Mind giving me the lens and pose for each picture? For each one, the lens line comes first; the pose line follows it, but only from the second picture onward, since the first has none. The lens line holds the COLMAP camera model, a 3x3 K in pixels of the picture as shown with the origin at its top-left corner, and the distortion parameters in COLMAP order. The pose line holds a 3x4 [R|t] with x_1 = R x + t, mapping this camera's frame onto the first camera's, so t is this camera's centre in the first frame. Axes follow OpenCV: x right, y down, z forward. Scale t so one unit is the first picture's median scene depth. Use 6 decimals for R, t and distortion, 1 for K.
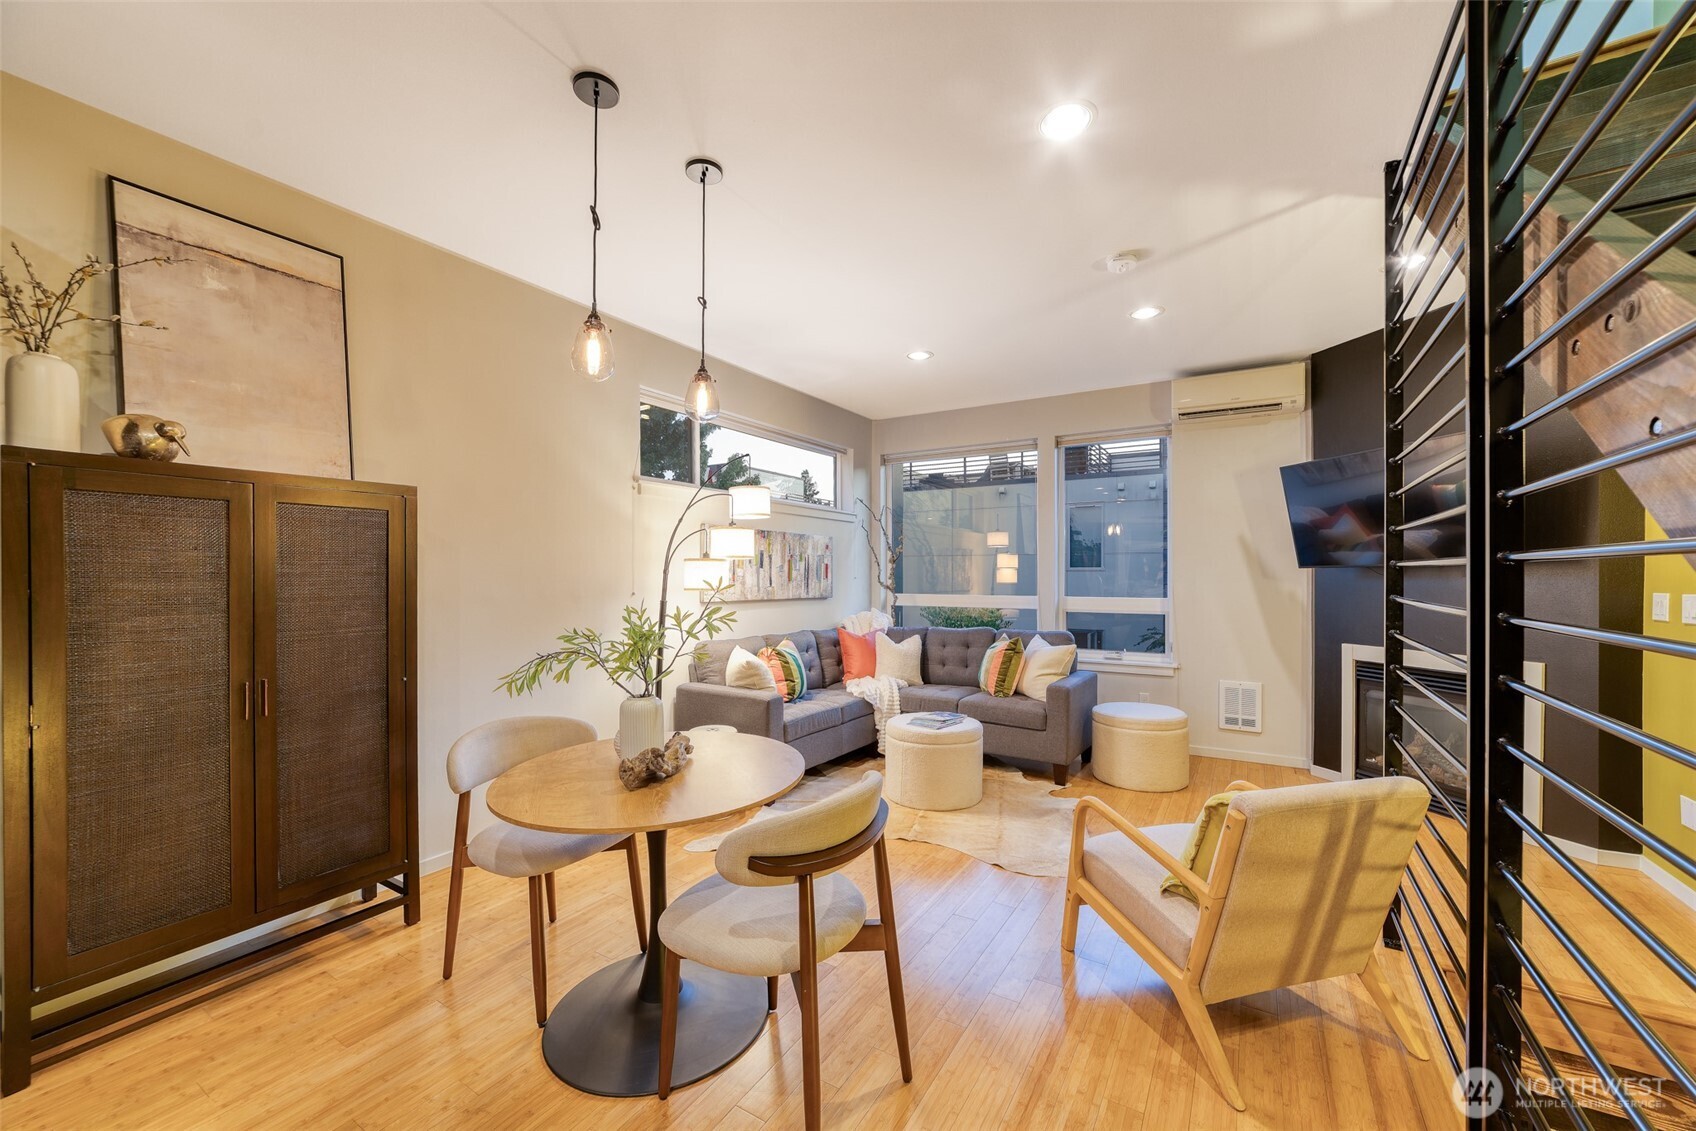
lens RADIAL K [[659.3, 0, 860.5], [0, 659.3, 577.3], [0, 0, 1]] dist [-0.004267, 0.000116]
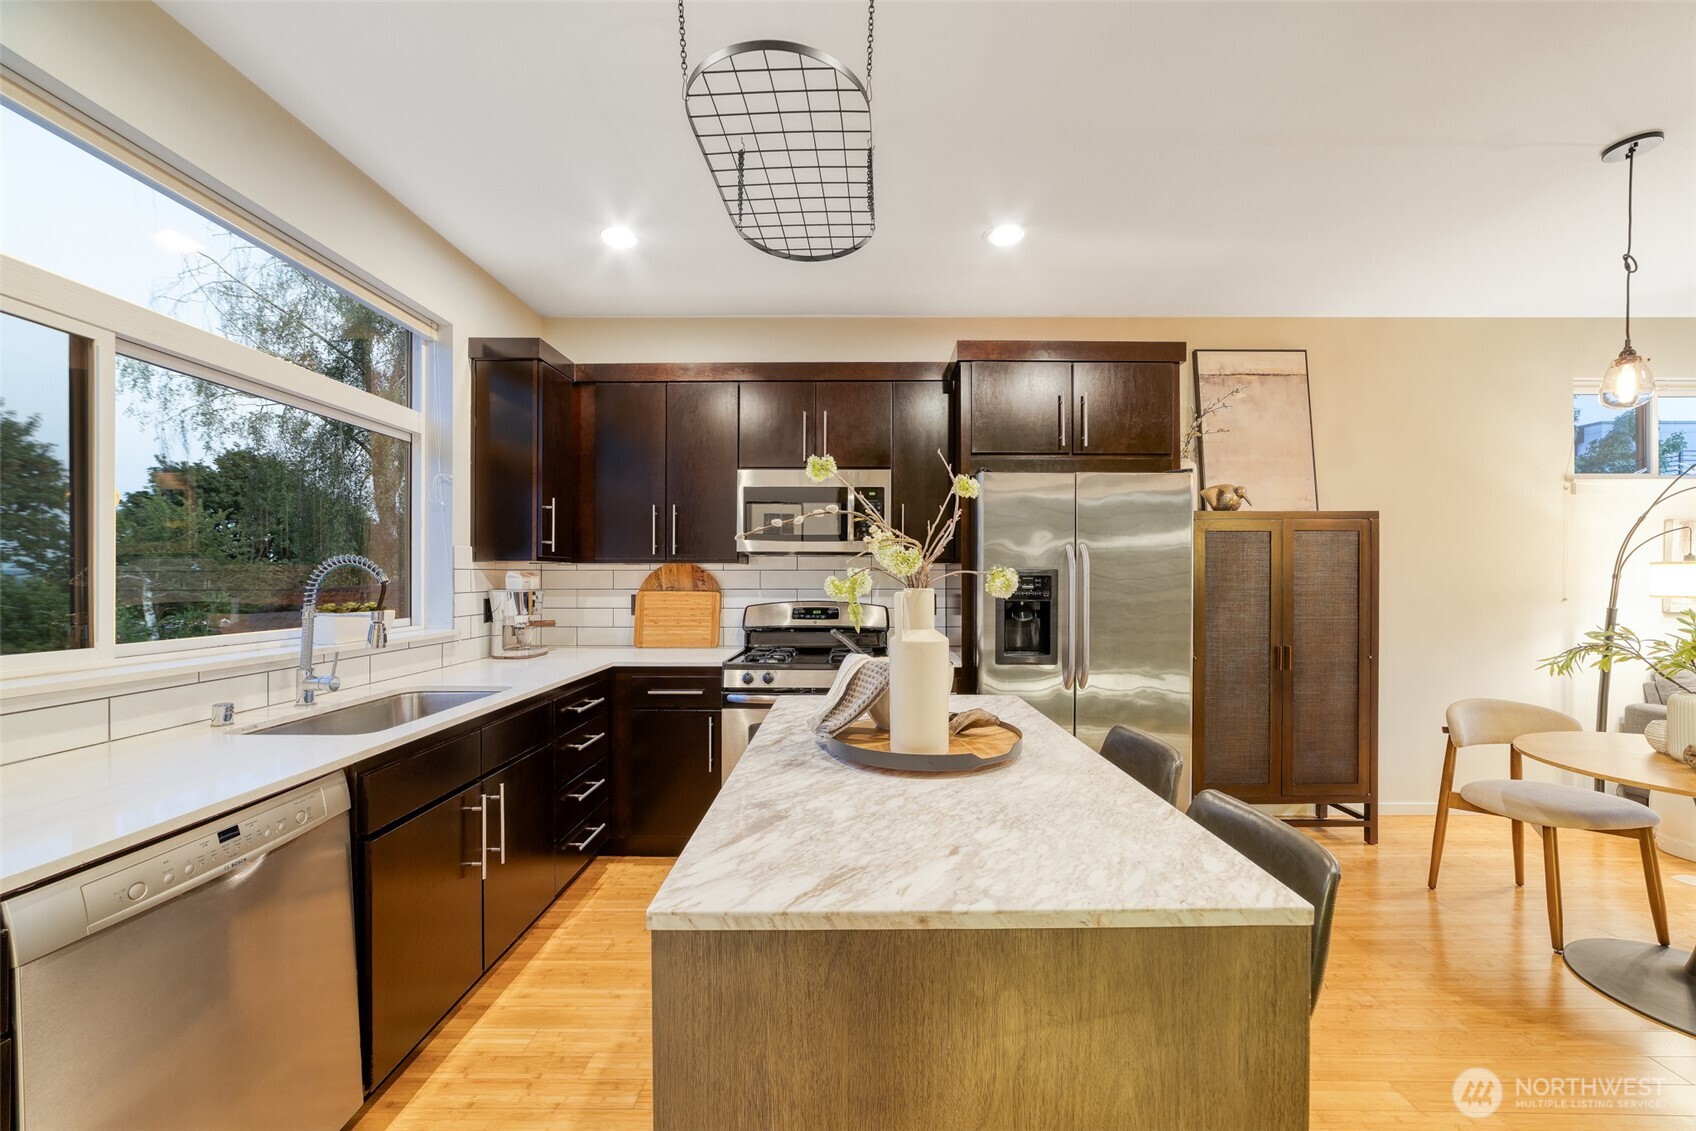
lens RADIAL K [[659.3, 0, 845.9], [0, 659.3, 573.5], [0, 0, 1]] dist [-0.004267, 0.000116]
pose [[0.515211, 0.004015, -0.857054, -0.065494], [-0.008354, 0.999965, -0.000337, -0.002877], [0.857023, 0.007333, 0.515227, -0.385926]]
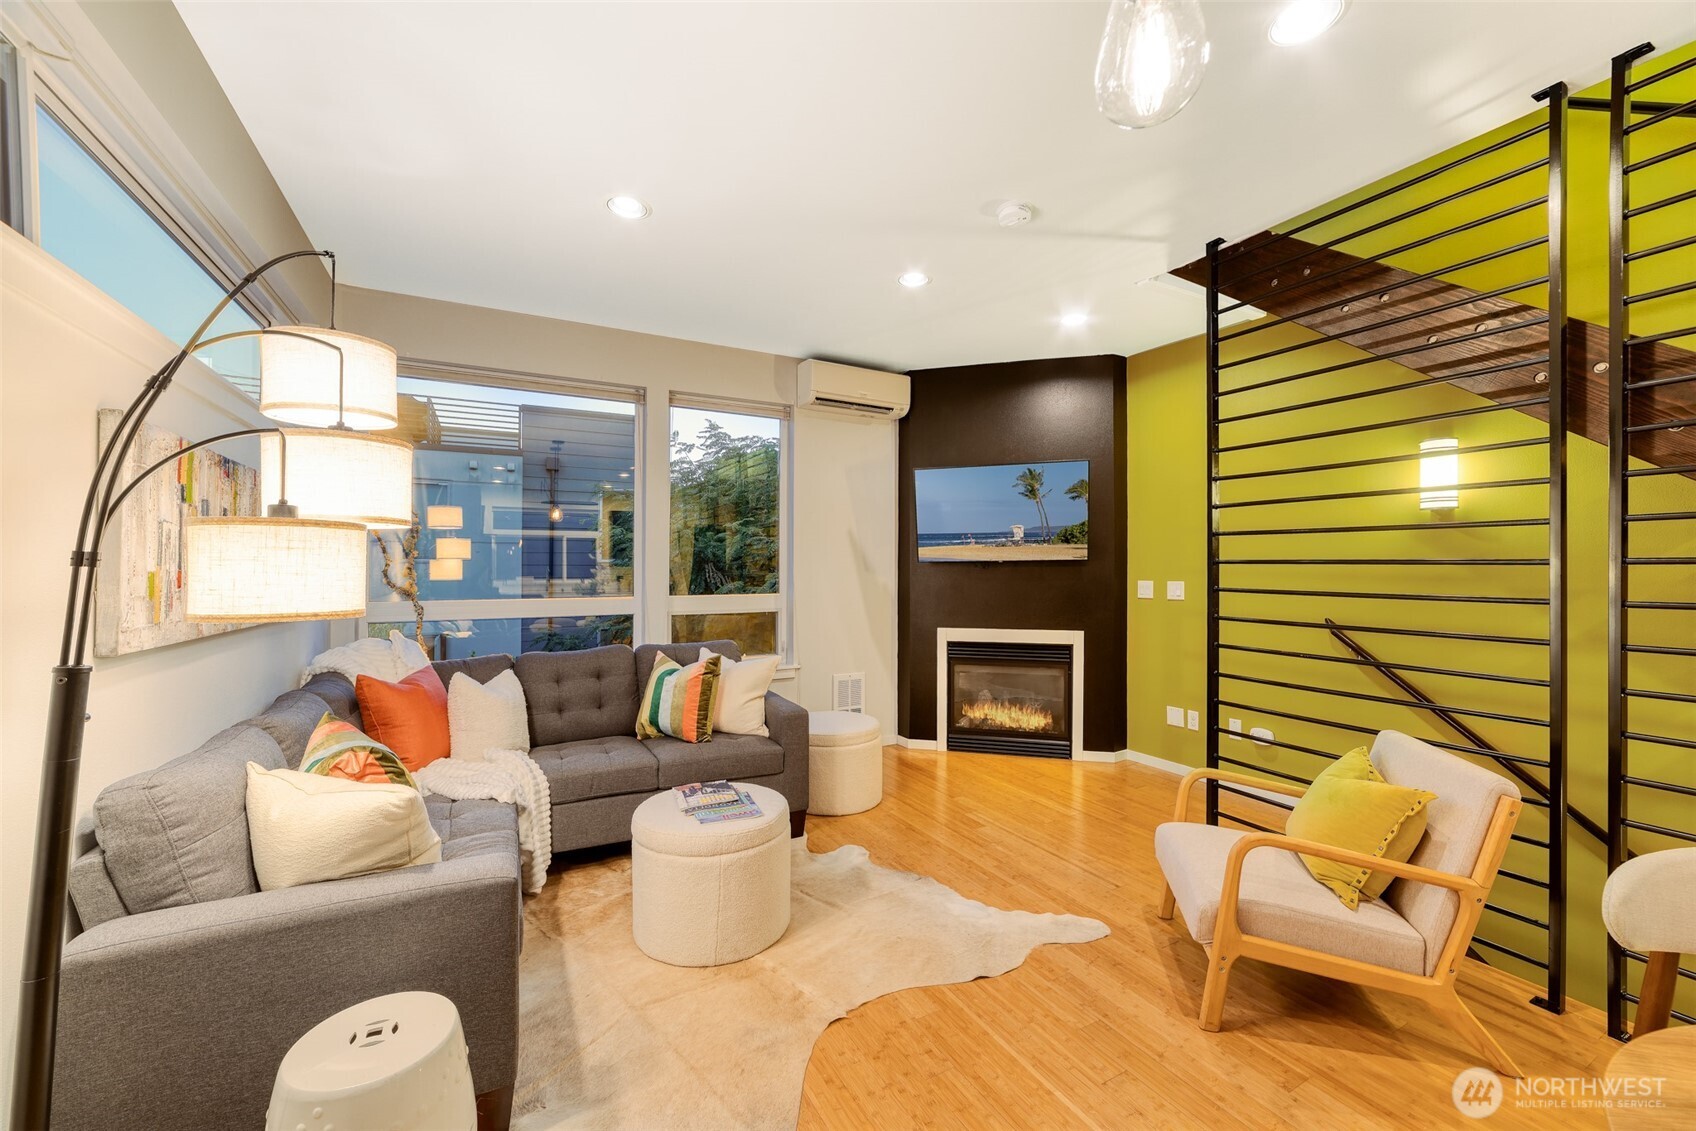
lens RADIAL K [[659.3, 0, 849.1], [0, 659.3, 559.5], [0, 0, 1]] dist [-0.004267, 0.000116]
pose [[0.501818, 0.011523, 0.864897, -0.367750], [0.002960, 0.999883, -0.015039, -0.002181], [-0.864968, 0.010107, 0.501725, 0.583785]]
